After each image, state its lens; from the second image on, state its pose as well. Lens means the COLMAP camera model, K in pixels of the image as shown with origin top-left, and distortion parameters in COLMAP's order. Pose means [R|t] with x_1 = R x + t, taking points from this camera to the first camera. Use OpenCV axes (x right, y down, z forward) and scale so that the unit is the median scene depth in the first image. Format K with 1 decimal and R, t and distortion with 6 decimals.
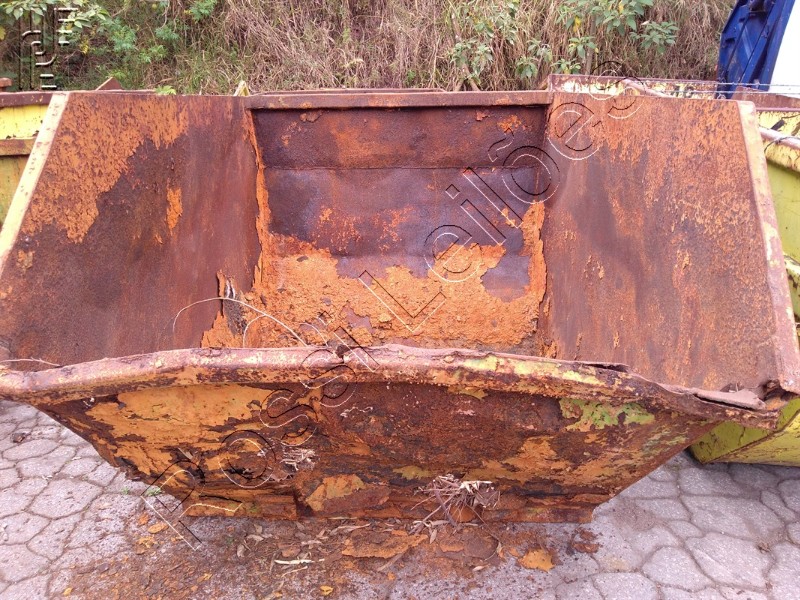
lens RADIAL K [[634.9, 0, 403.8], [0, 634.9, 298.5], [0, 0, 1]] dist [0.068496, -0.087671]
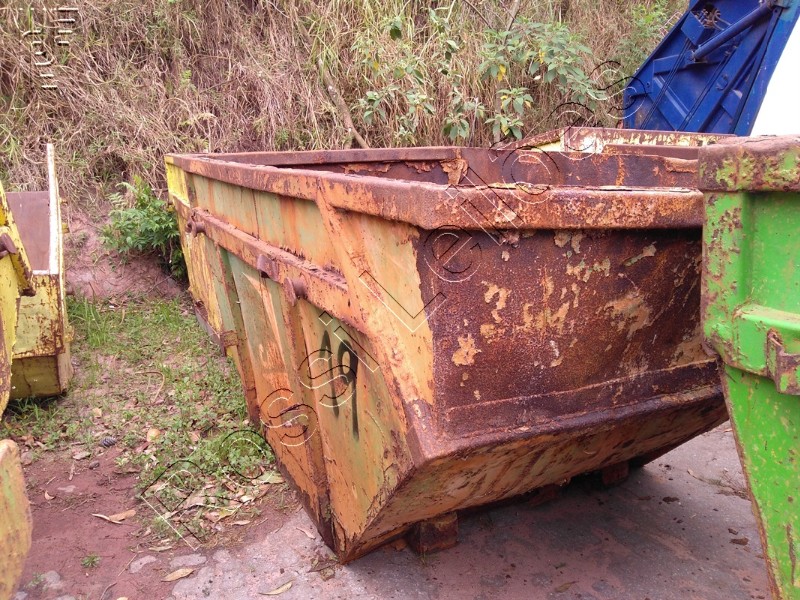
lens RADIAL K [[628.9, 0, 403.1], [0, 628.9, 299.7], [0, 0, 1]] dist [0.072946, -0.087909]
pose [[0.896753, -0.116003, 0.427056, -0.647761], [0.157641, 0.985463, -0.063338, -0.317504], [-0.413500, 0.124120, 0.902004, 1.025357]]
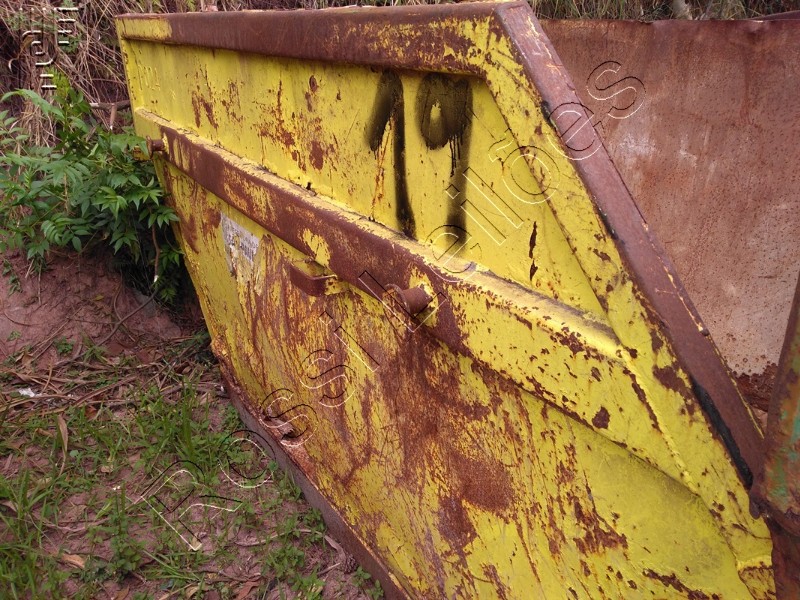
lens RADIAL K [[634.9, 0, 403.8], [0, 634.9, 298.5], [0, 0, 1]] dist [0.068496, -0.087671]
pose [[0.826650, -0.227796, 0.514547, -0.616187], [0.191034, 0.973699, 0.124162, -0.691832], [-0.529298, -0.004343, 0.848425, 2.183538]]
